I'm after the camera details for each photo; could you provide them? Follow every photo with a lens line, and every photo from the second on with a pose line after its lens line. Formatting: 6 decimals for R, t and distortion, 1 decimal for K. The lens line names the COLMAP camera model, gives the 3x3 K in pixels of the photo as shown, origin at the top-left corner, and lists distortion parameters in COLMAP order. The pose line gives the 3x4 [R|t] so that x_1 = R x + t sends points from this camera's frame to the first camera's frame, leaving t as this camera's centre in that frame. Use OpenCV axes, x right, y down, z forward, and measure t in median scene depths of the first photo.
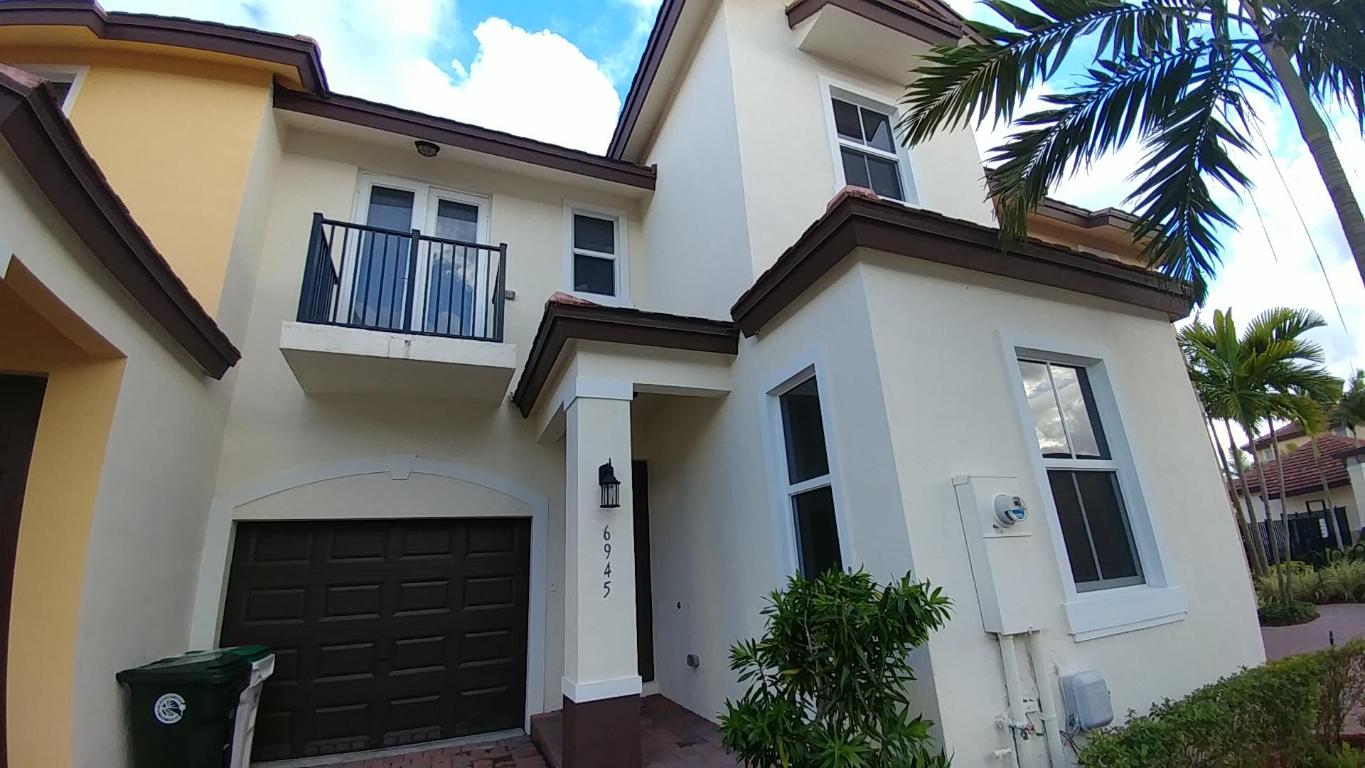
lens RADIAL K [[559.1, 0, 684.6], [0, 559.1, 387.0], [0, 0, 1]] dist [0.031304, -0.043262]
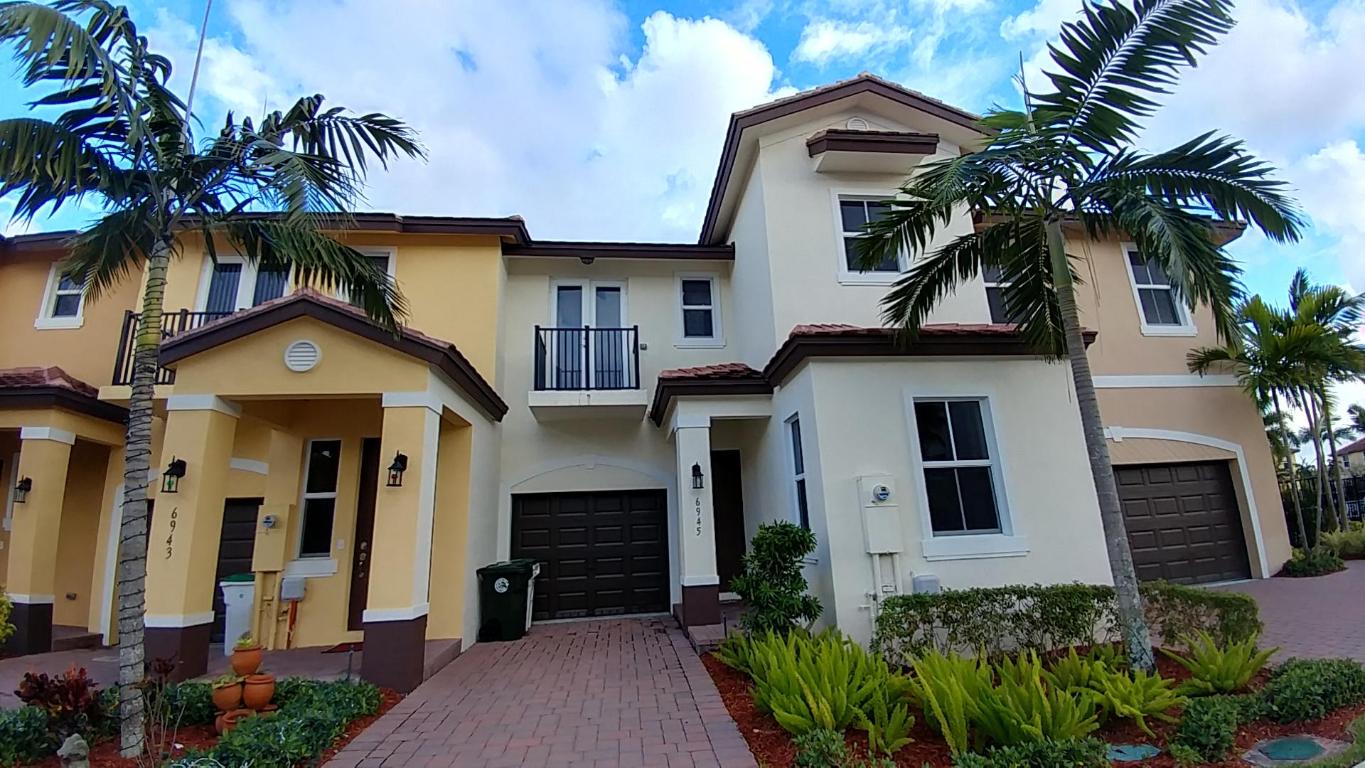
lens RADIAL K [[559.1, 0, 684.6], [0, 559.1, 387.0], [0, 0, 1]] dist [0.031304, -0.043262]
pose [[0.961504, -0.055363, -0.269156, 0.270144], [0.076084, 0.994837, 0.067163, -0.195474], [0.264048, -0.085055, 0.960752, -0.605889]]
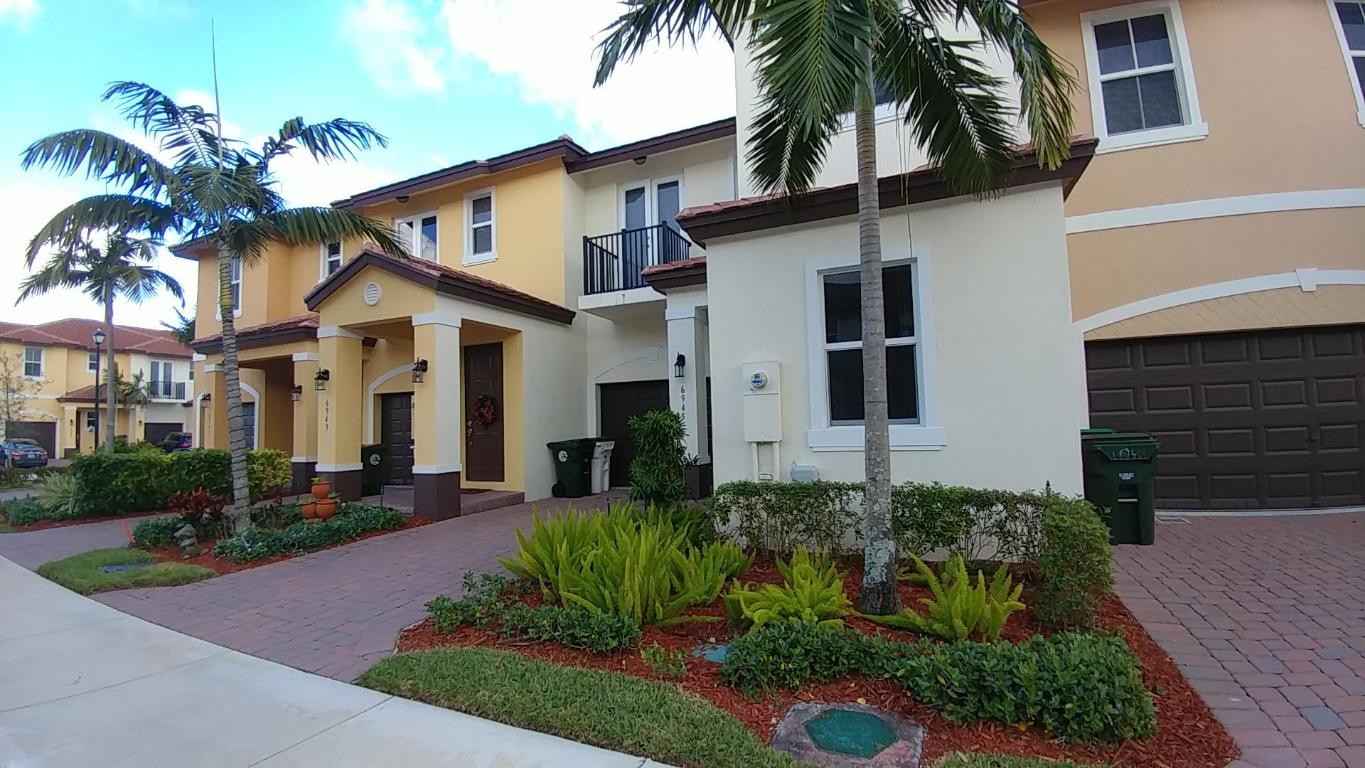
lens RADIAL K [[560.8, 0, 683.9], [0, 560.8, 387.7], [0, 0, 1]] dist [-0.000800, -0.043917]
pose [[0.695179, -0.010230, -0.718764, 1.010673], [0.213875, 0.957559, 0.193229, -0.099047], [0.686283, -0.288054, 0.667863, -0.241347]]
